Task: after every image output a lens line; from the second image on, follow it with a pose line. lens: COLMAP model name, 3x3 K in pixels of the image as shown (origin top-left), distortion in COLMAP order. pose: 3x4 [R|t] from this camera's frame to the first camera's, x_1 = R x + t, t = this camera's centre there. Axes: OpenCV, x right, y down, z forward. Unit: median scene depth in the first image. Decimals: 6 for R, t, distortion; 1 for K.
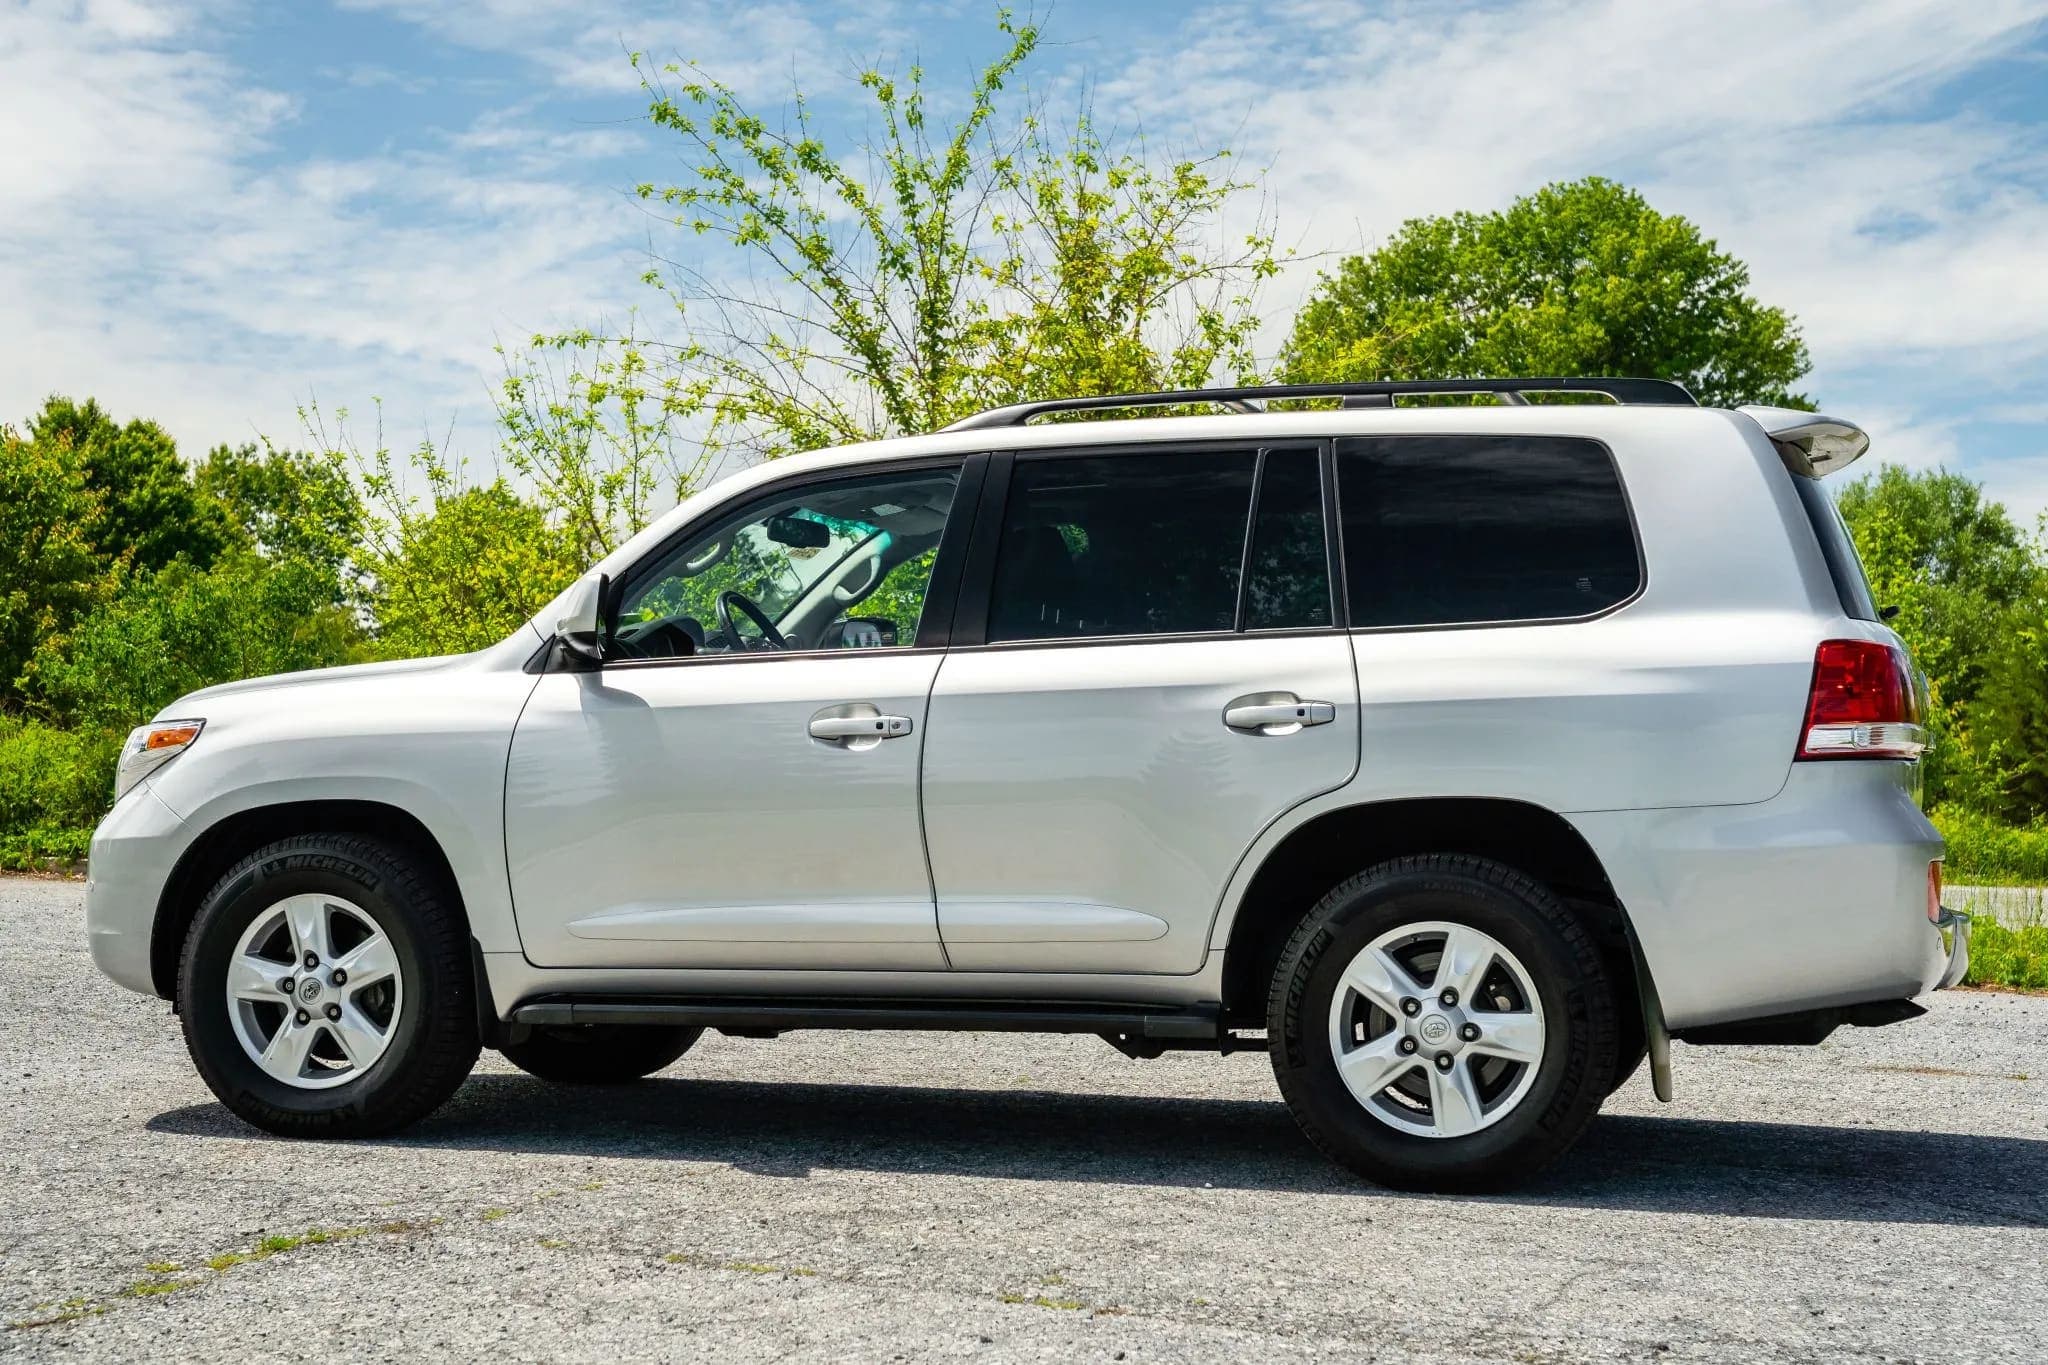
lens RADIAL K [[3035.6, 0, 1024.0], [0, 3035.6, 682.5], [0, 0, 1]] dist [0.001318, 0.008286]
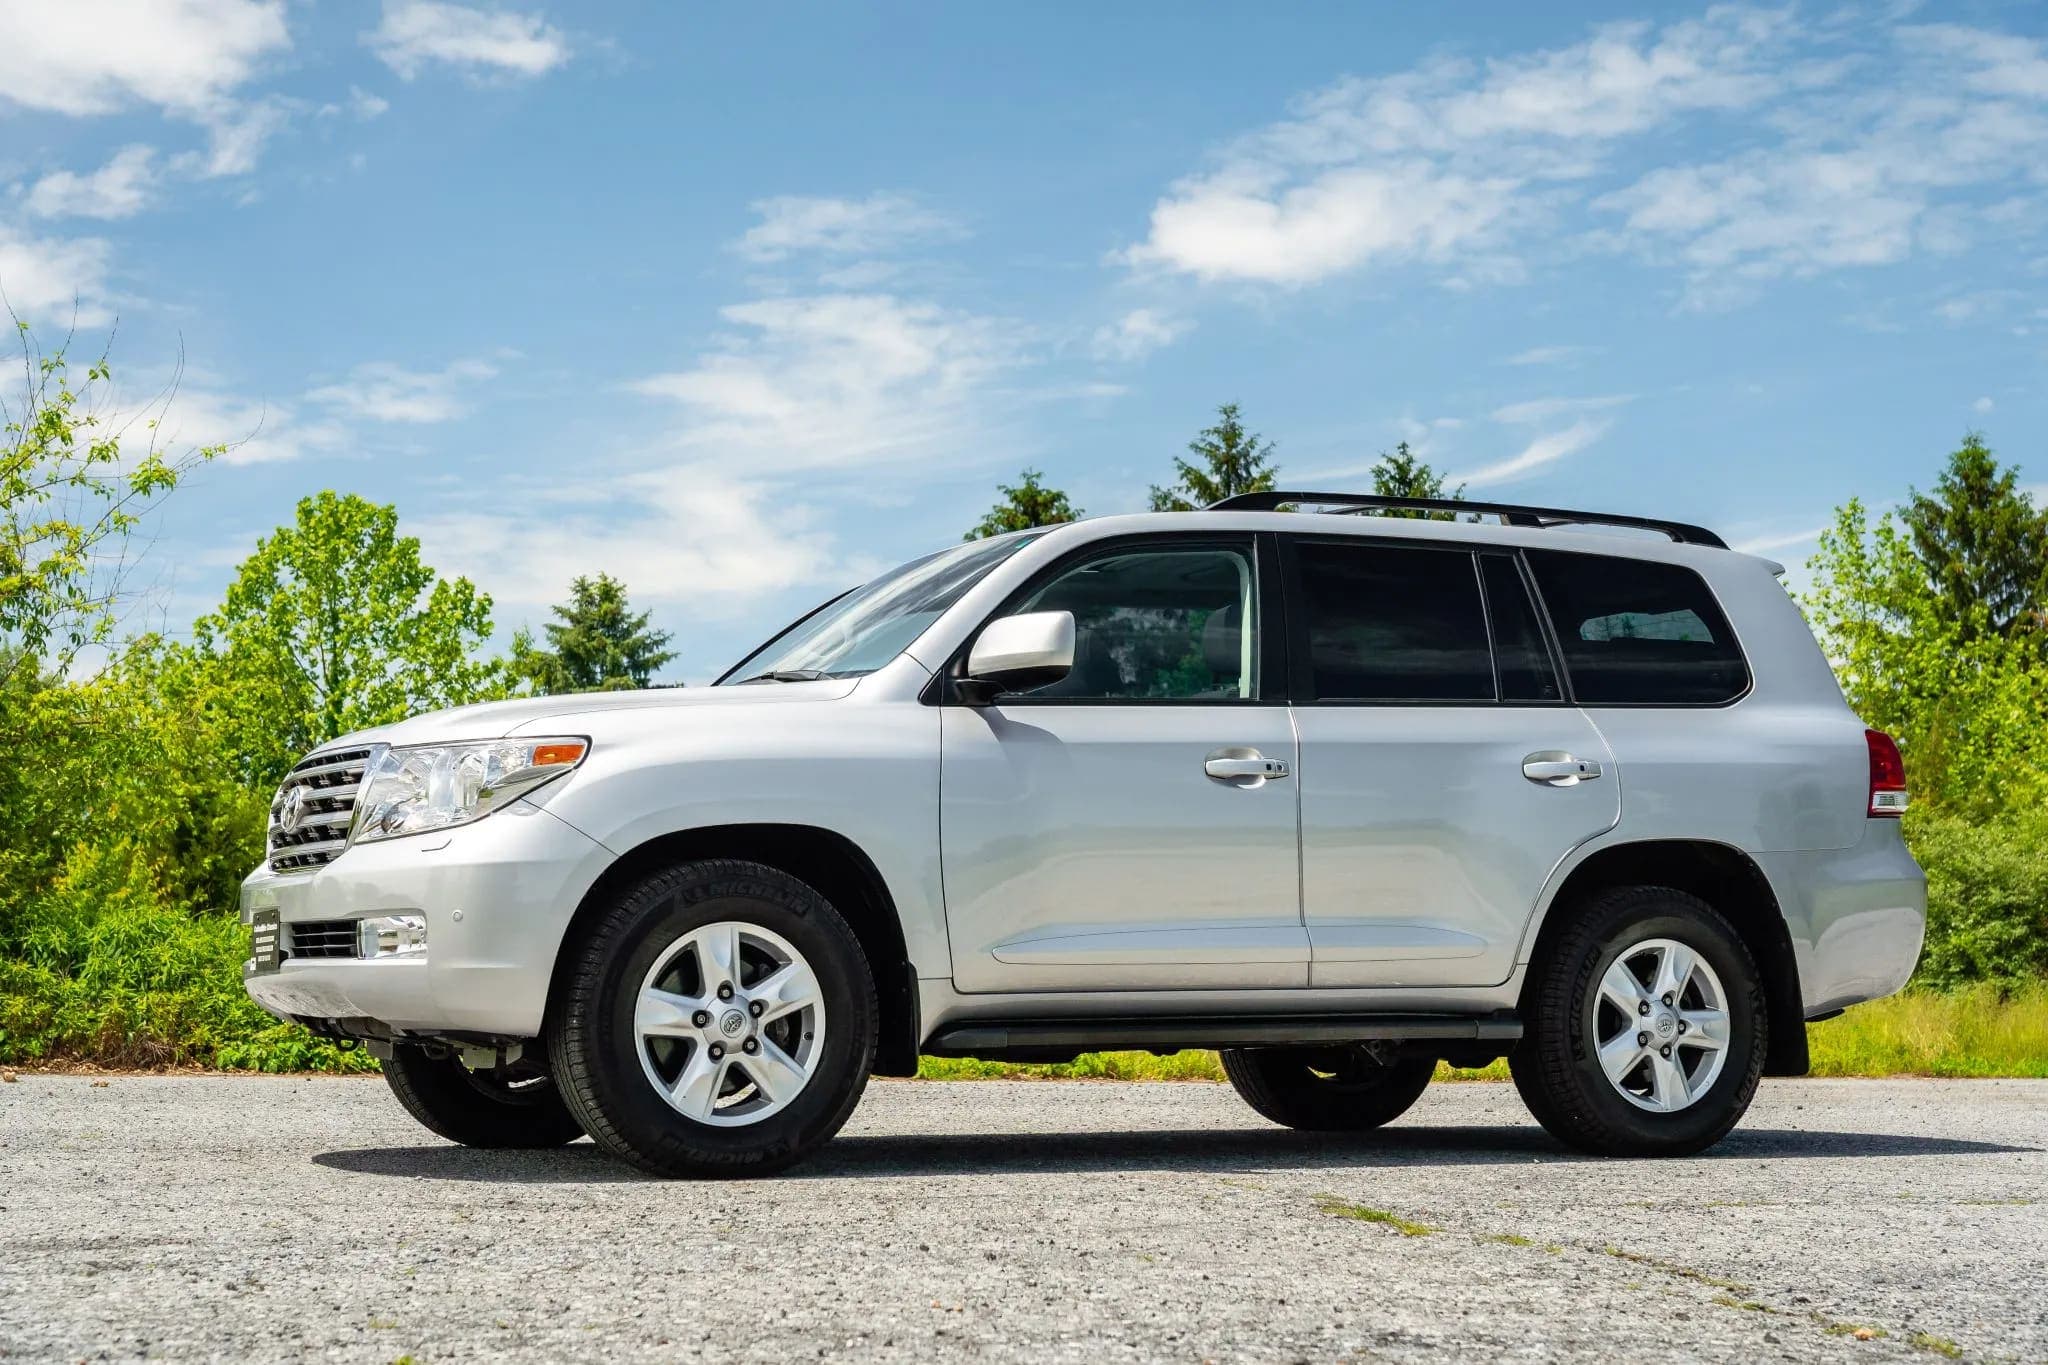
lens RADIAL K [[2941.4, 0, 1016.9], [0, 2941.4, 671.1], [0, 0, 1]] dist [0.002229, 0.074777]
pose [[0.739395, 0.065109, 0.670117, -0.809739], [-0.020216, 0.997011, -0.074564, 0.059222], [-0.672969, 0.041585, 0.738501, 0.255021]]
